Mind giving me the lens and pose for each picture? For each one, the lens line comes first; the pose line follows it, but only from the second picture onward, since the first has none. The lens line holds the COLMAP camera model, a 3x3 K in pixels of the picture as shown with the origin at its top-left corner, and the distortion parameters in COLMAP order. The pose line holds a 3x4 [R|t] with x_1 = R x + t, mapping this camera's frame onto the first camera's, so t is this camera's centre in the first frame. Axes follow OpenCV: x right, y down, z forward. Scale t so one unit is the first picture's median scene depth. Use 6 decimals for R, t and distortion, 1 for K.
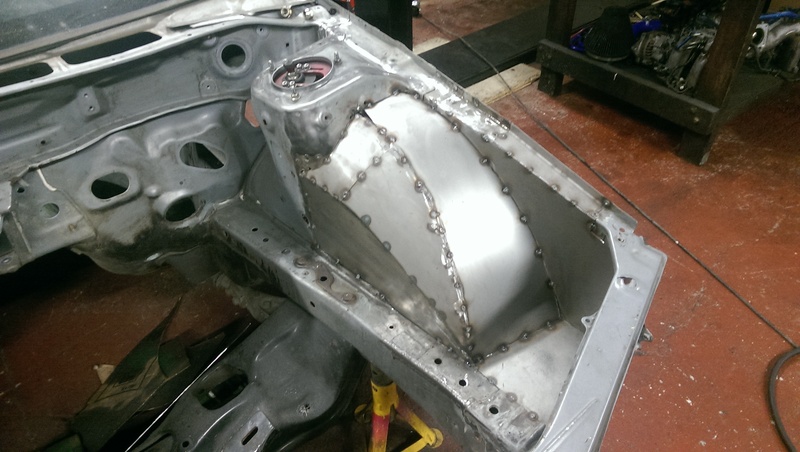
lens RADIAL K [[573.4, 0, 402.7], [0, 573.4, 221.6], [0, 0, 1]] dist [0.054713, -0.047262]
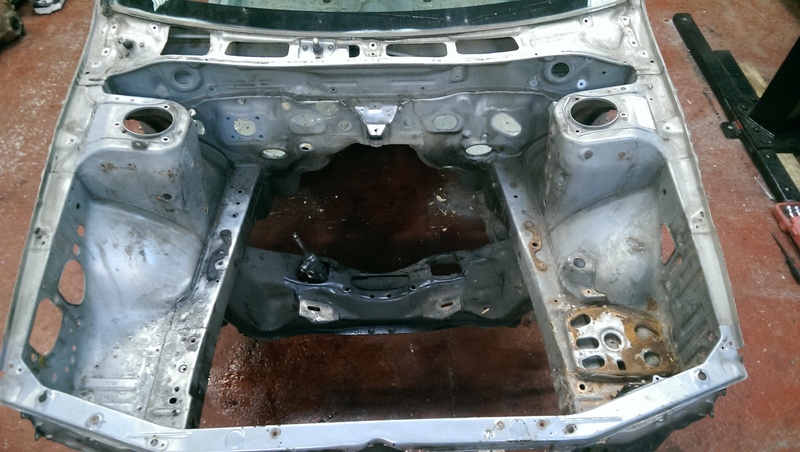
lens RADIAL K [[573.4, 0, 401.8], [0, 573.4, 224.4], [0, 0, 1]] dist [0.054713, -0.047262]
pose [[0.779119, 0.508934, -0.366006, 0.108031], [-0.414259, 0.856202, 0.308719, -0.261954], [0.470492, -0.088908, 0.877914, -0.436840]]
